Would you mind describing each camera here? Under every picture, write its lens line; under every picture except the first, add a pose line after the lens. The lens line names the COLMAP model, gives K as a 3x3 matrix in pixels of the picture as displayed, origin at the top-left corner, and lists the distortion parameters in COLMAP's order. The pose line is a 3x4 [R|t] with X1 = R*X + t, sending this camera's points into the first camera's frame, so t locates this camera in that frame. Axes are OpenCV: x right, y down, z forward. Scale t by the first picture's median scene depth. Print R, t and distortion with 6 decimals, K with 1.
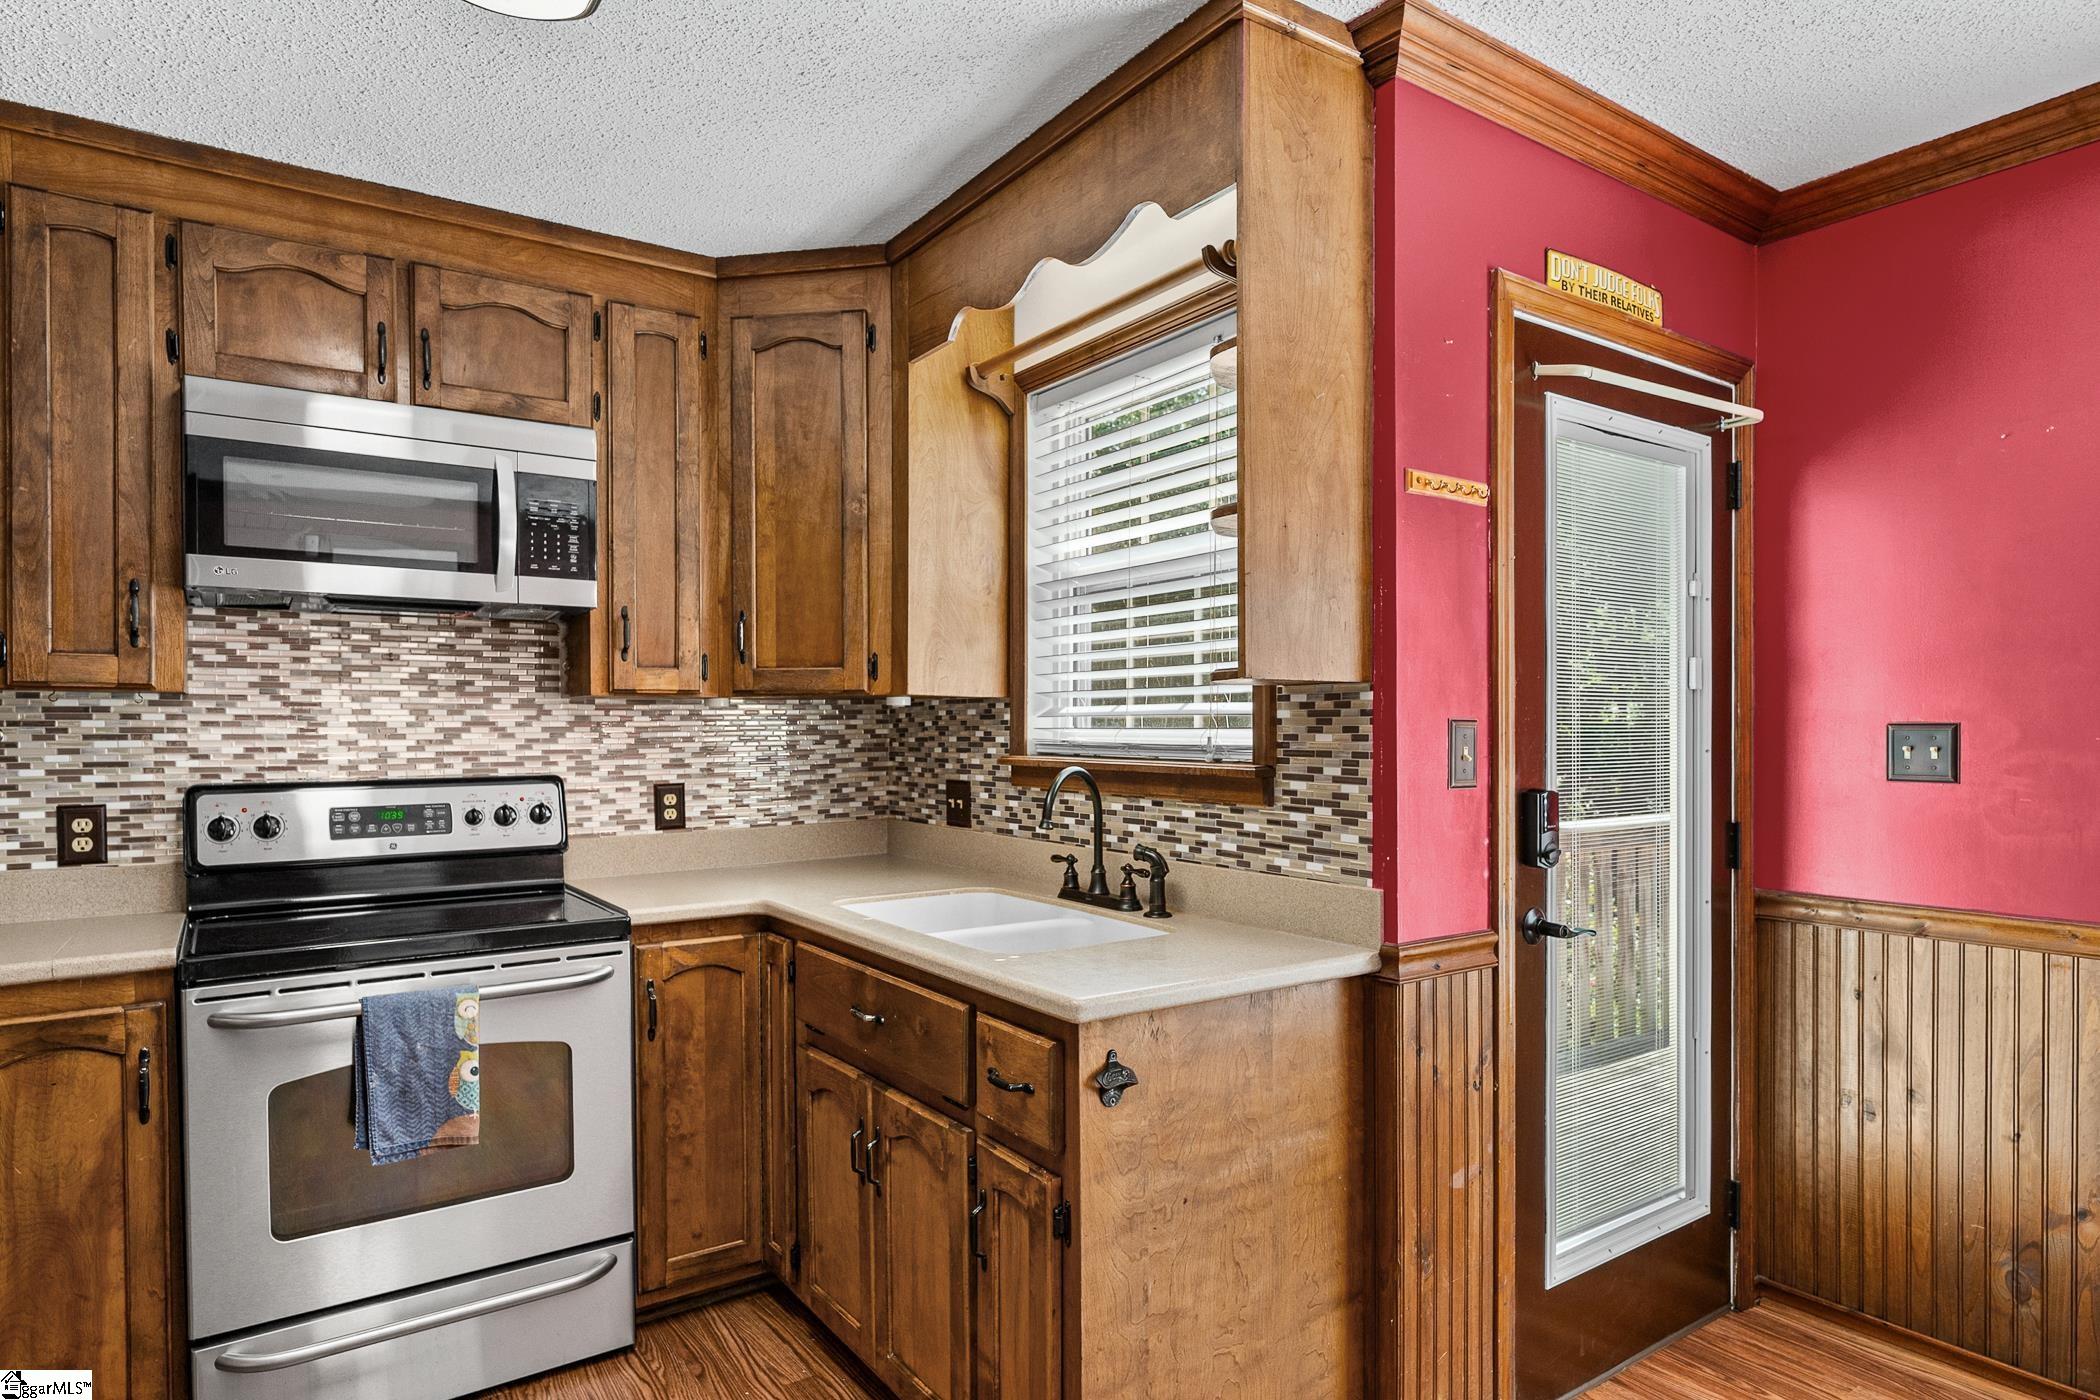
lens RADIAL K [[1186.1, 0, 1046.5], [0, 1186.1, 735.8], [0, 0, 1]] dist [-0.004572, -0.000207]
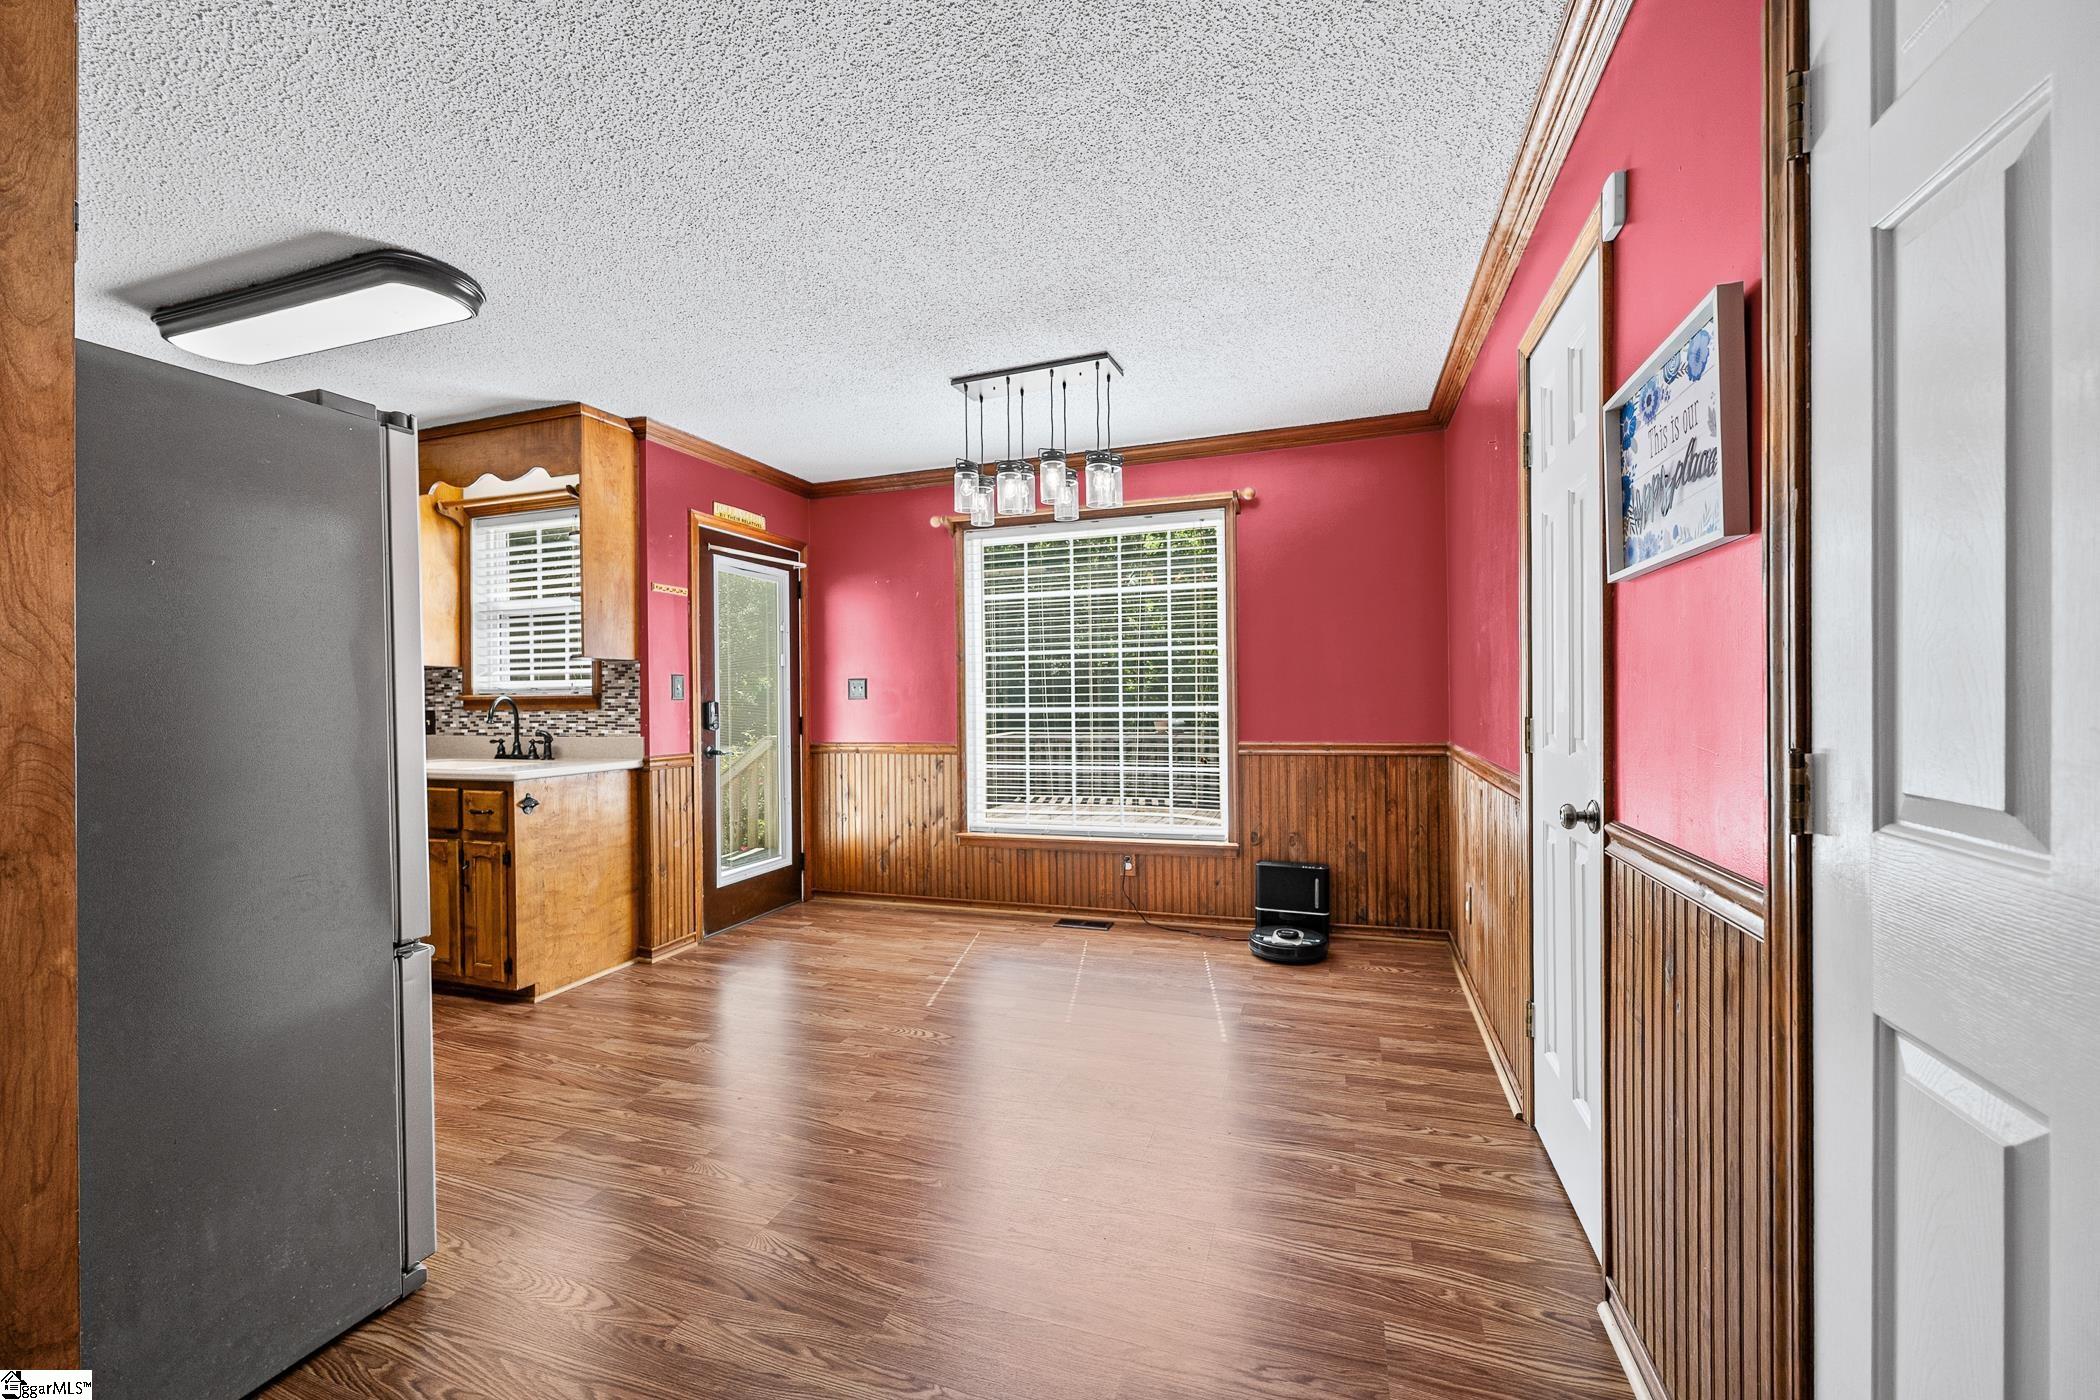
lens RADIAL K [[826.5, 0, 1044.2], [0, 826.5, 694.4], [0, 0, 1]] dist [-0.000218, 0.000009]
pose [[0.806349, -0.005815, 0.591412, -0.075285], [0.015611, 0.999813, -0.011454, 0.054341], [-0.591235, 0.018468, 0.806288, -0.842014]]
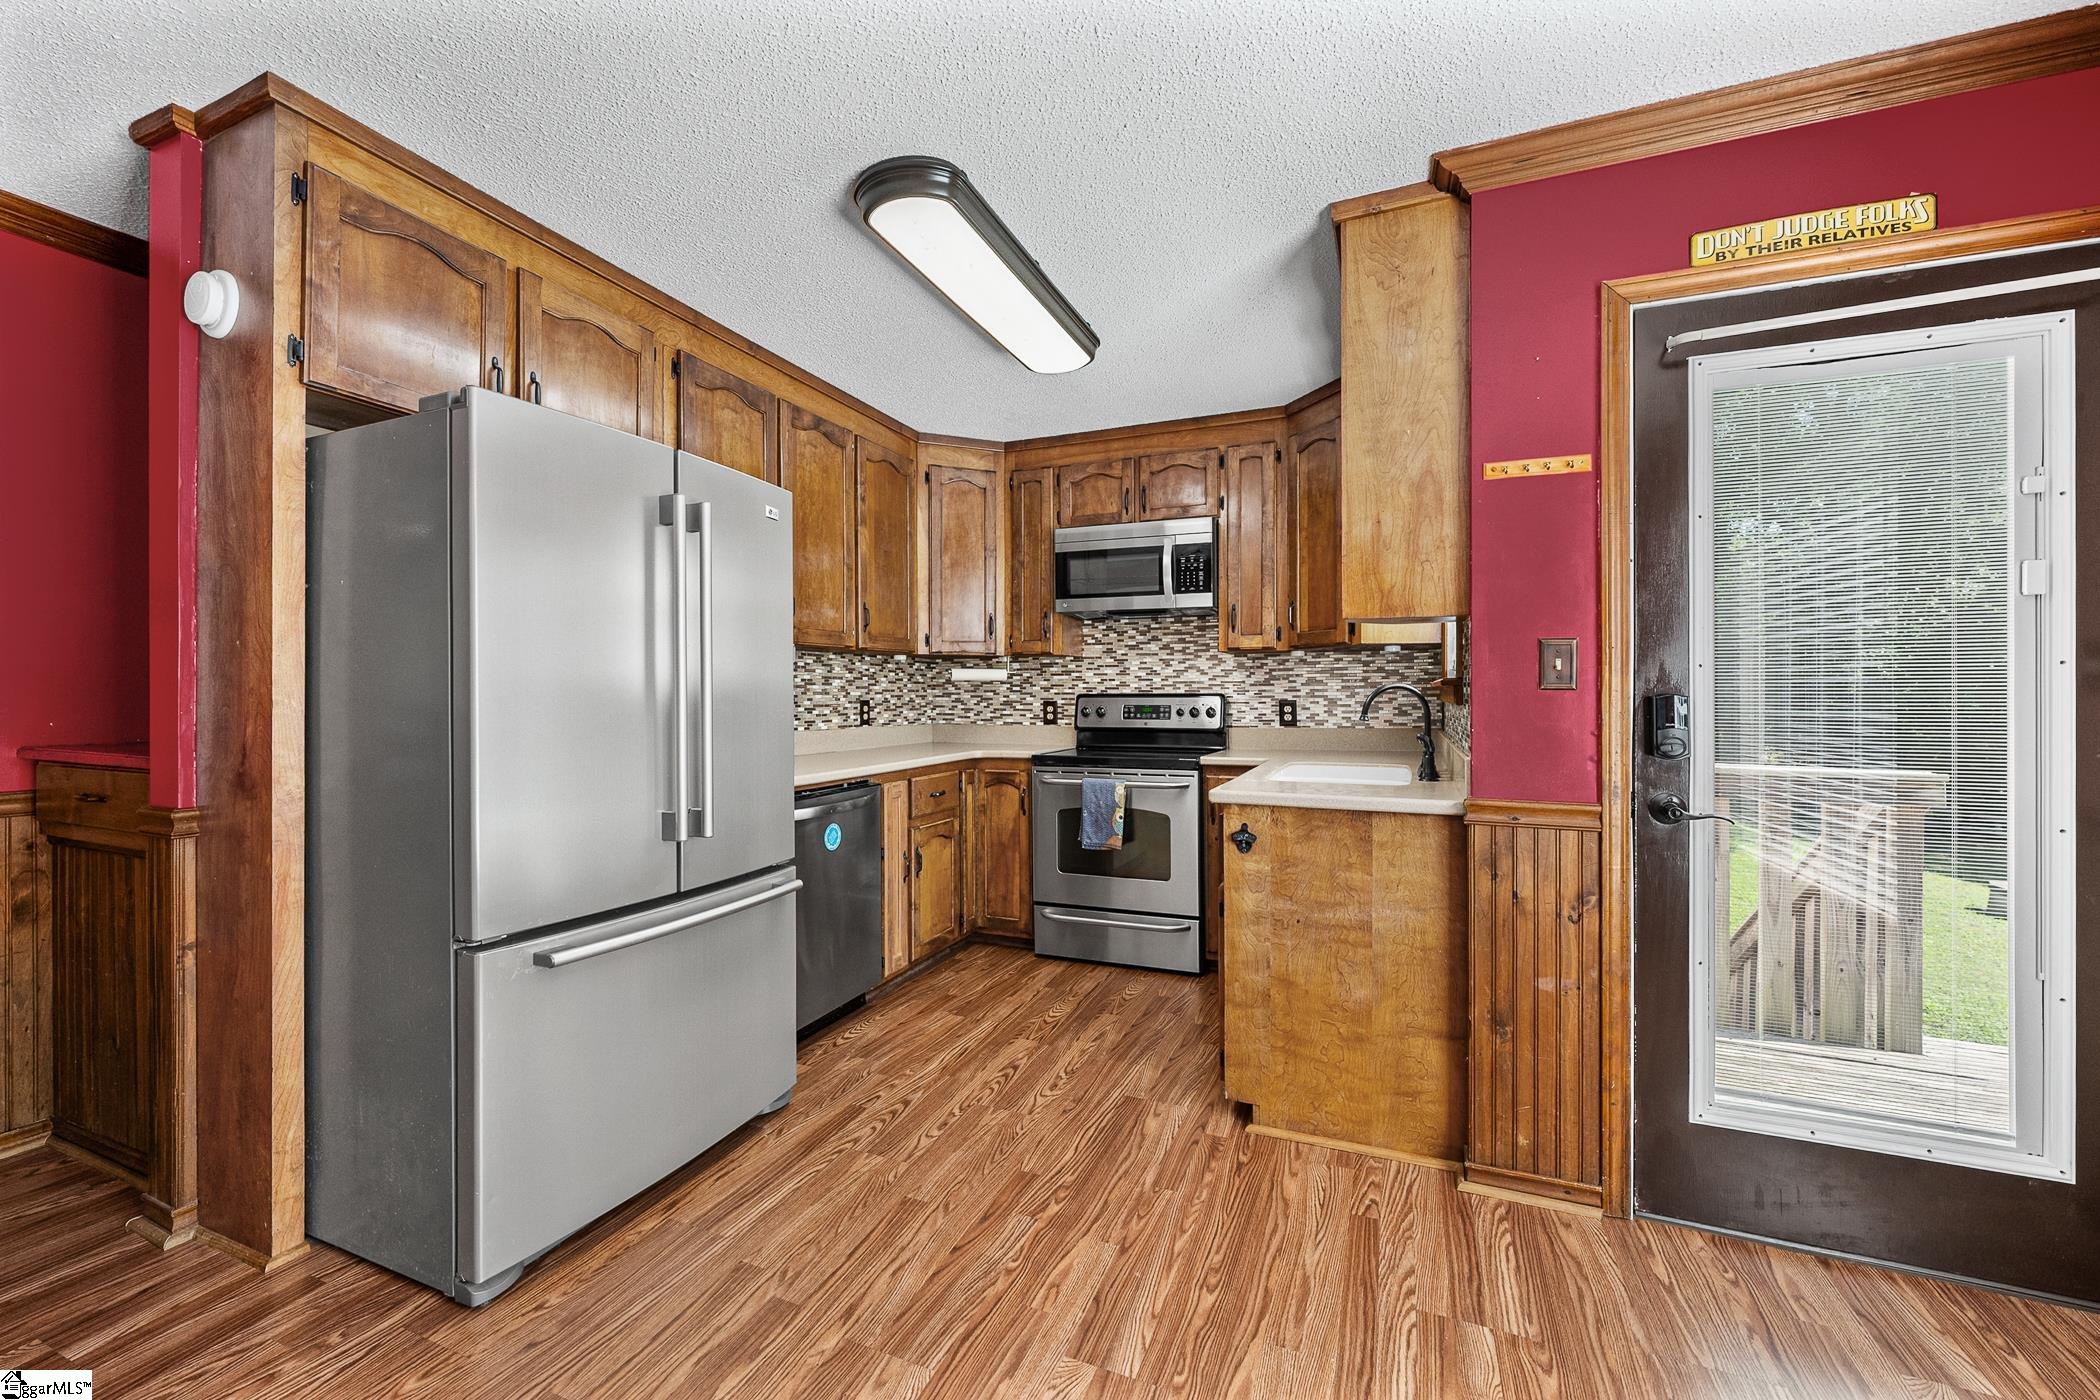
lens RADIAL K [[831.7, 0, 1046.0], [0, 831.7, 699.6], [0, 0, 1]] dist [0.000081, 0.000048]
pose [[0.544166, 0.009673, -0.838922, 0.670225], [-0.008966, 0.999943, 0.005713, 0.044189], [0.838930, 0.004413, 0.544222, 0.014037]]
